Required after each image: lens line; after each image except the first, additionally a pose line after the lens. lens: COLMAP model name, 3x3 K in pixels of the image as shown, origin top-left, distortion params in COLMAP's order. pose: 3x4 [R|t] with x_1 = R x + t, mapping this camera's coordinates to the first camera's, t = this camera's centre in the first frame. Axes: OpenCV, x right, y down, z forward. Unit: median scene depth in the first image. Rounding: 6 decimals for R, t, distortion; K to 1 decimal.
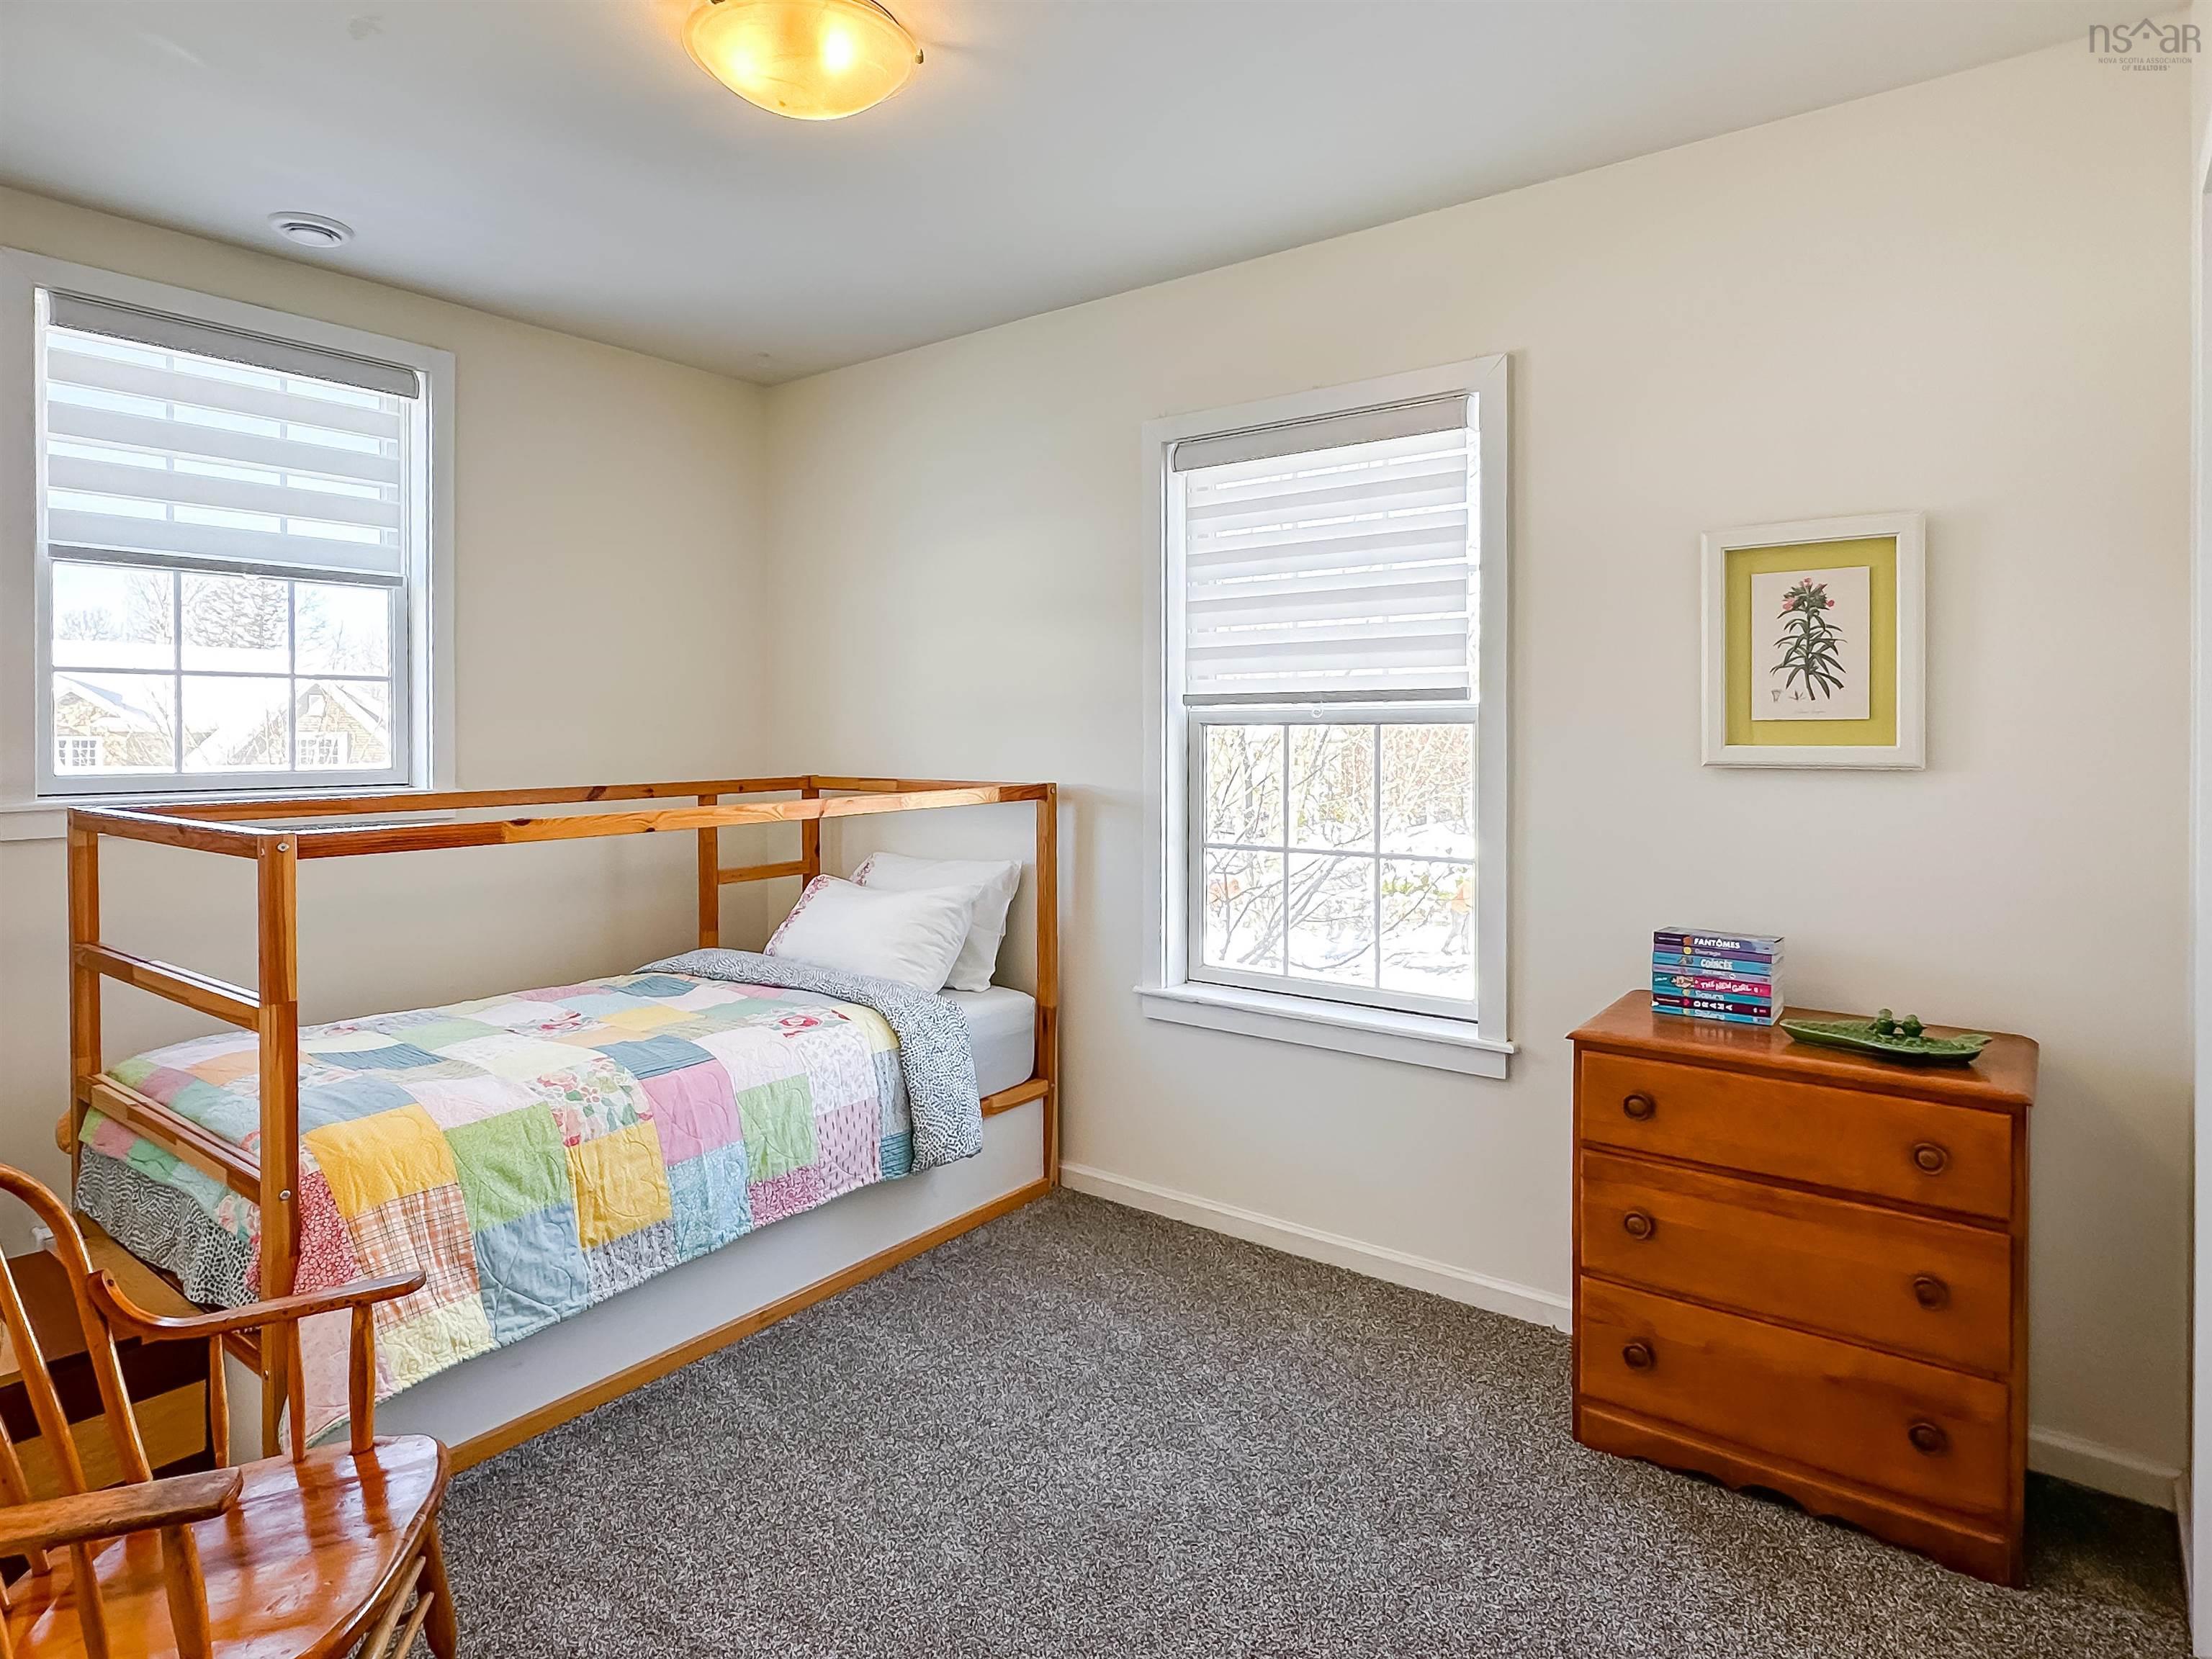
lens RADIAL K [[1230.9, 0, 1106.0], [0, 1230.9, 829.5], [0, 0, 1]] dist [0.000641, -0.000147]
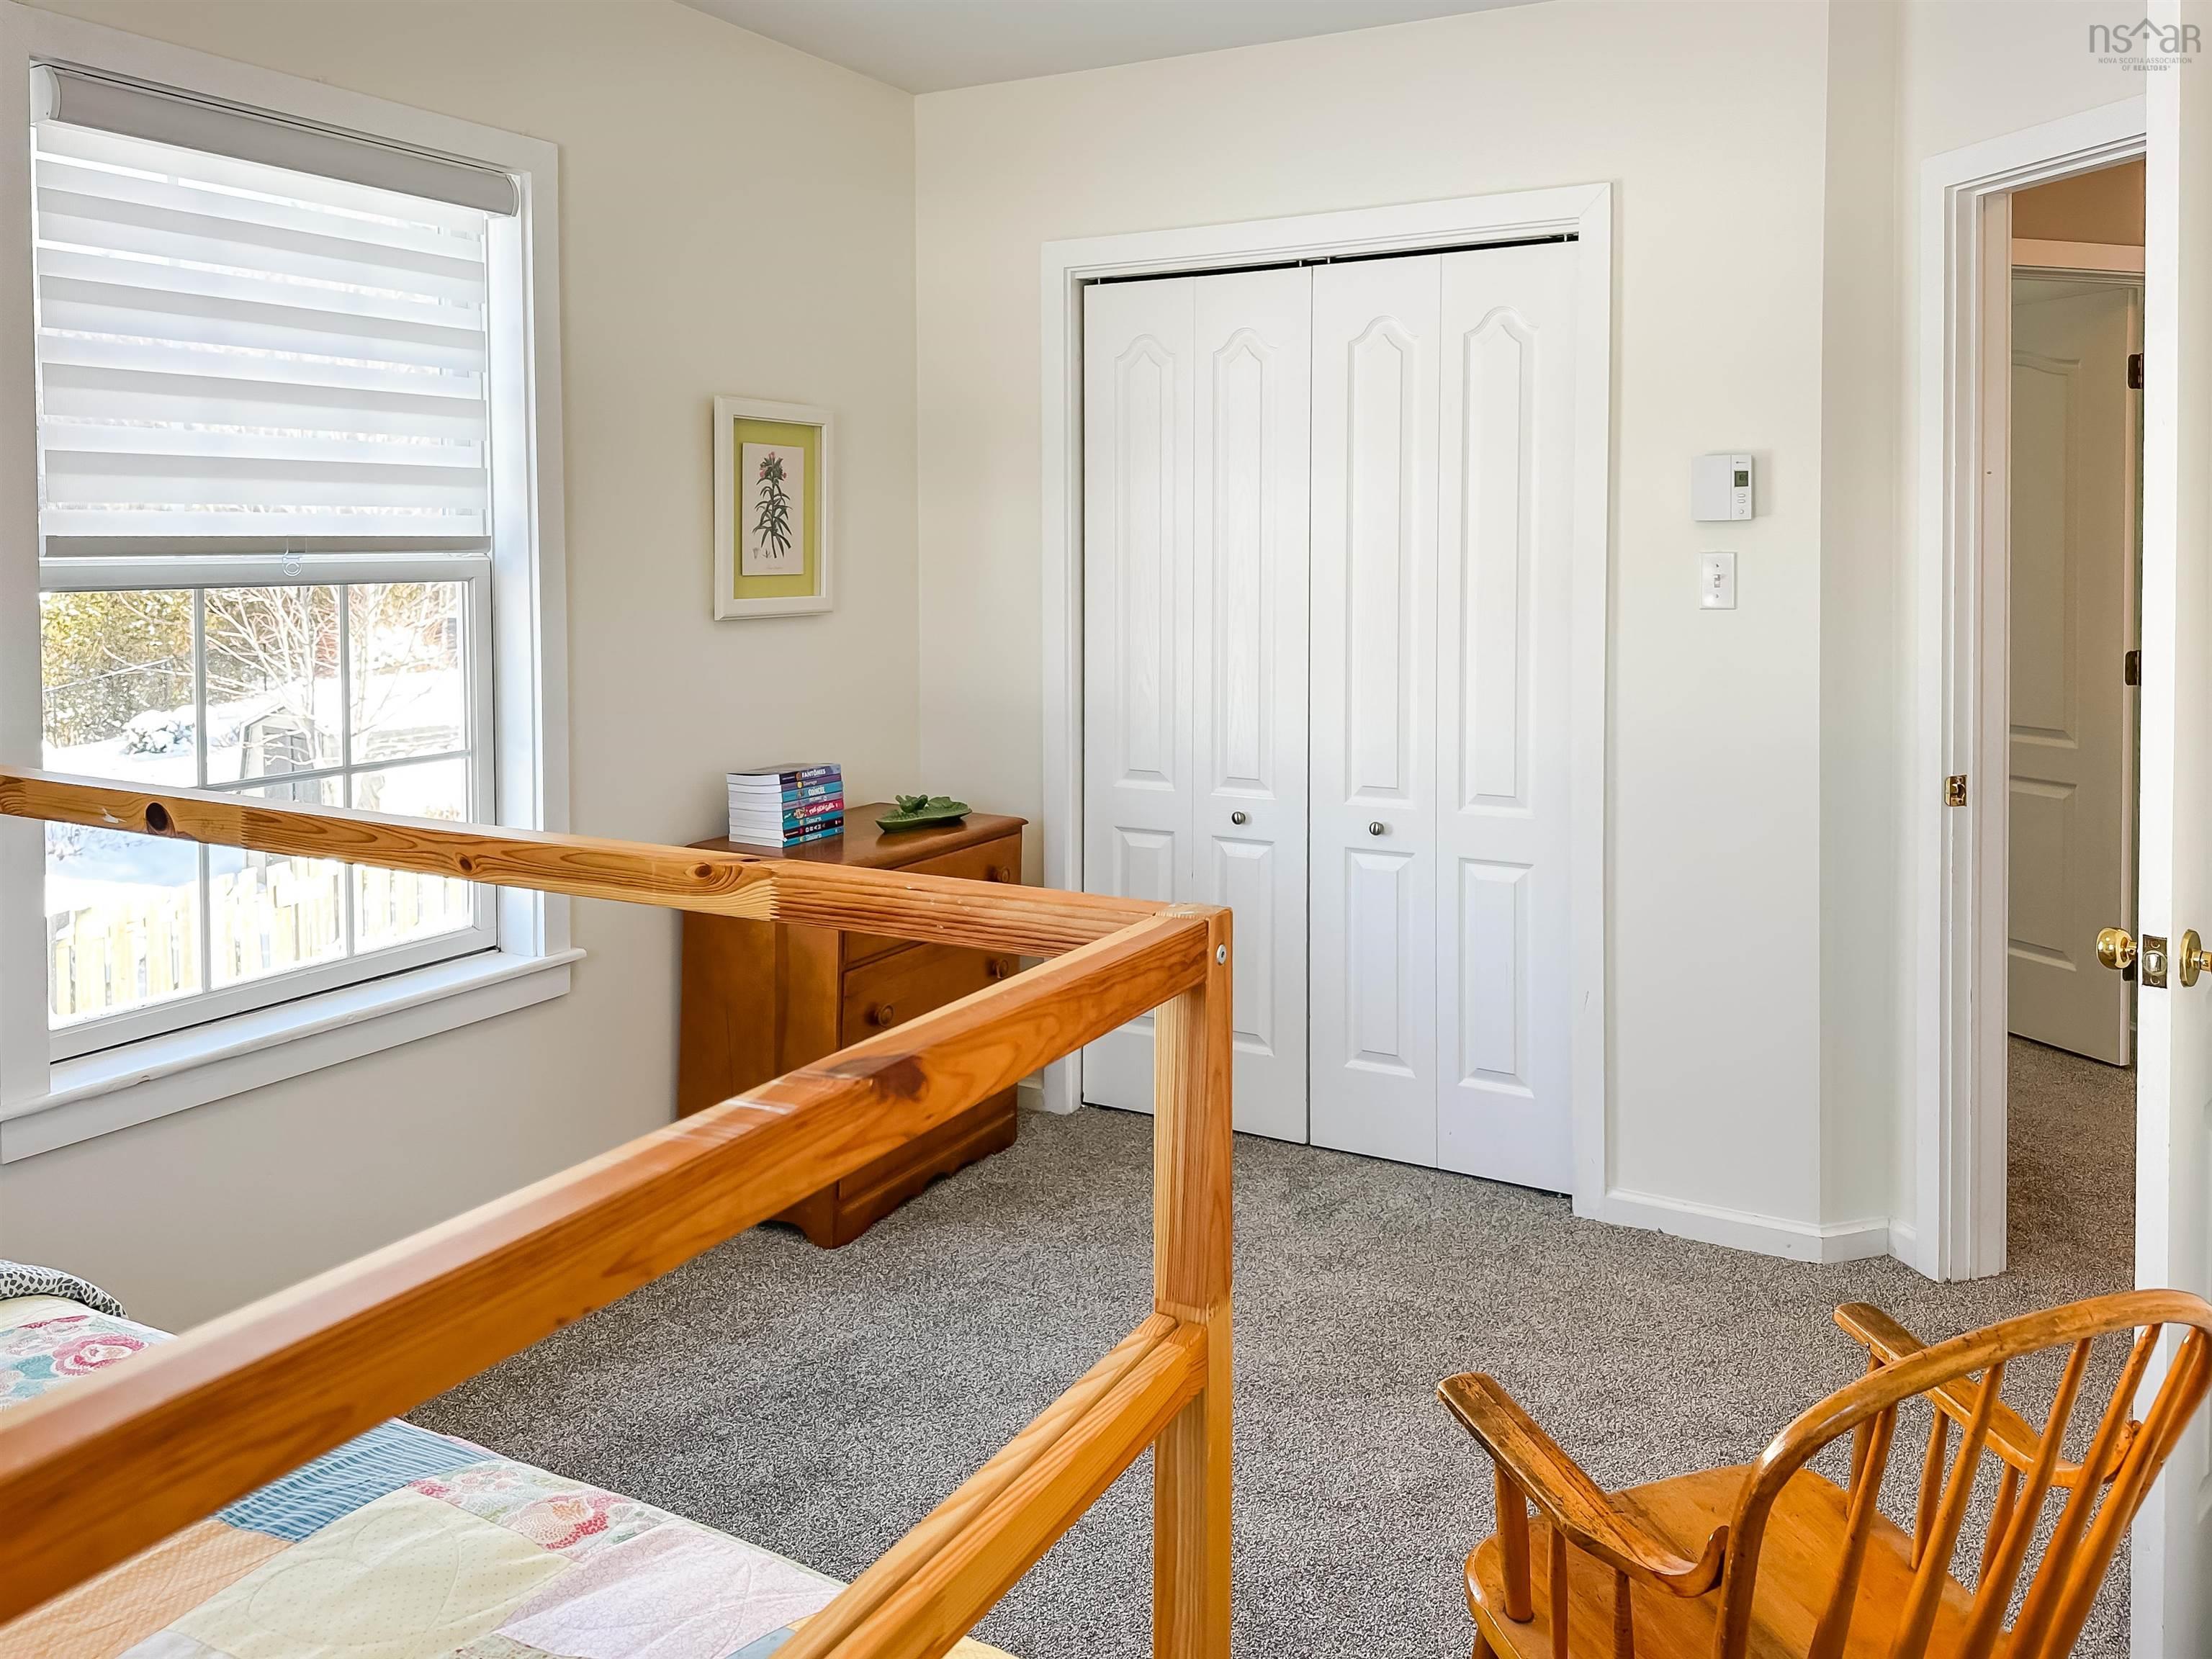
lens RADIAL K [[1652.4, 0, 1107.4], [0, 1652.4, 778.4], [0, 0, 1]] dist [0.083215, -0.069929]
pose [[-0.132300, -0.125840, 0.983189, -1.031862], [0.098863, 0.985287, 0.139412, -0.087830], [-0.986267, 0.115645, -0.117912, 0.902153]]
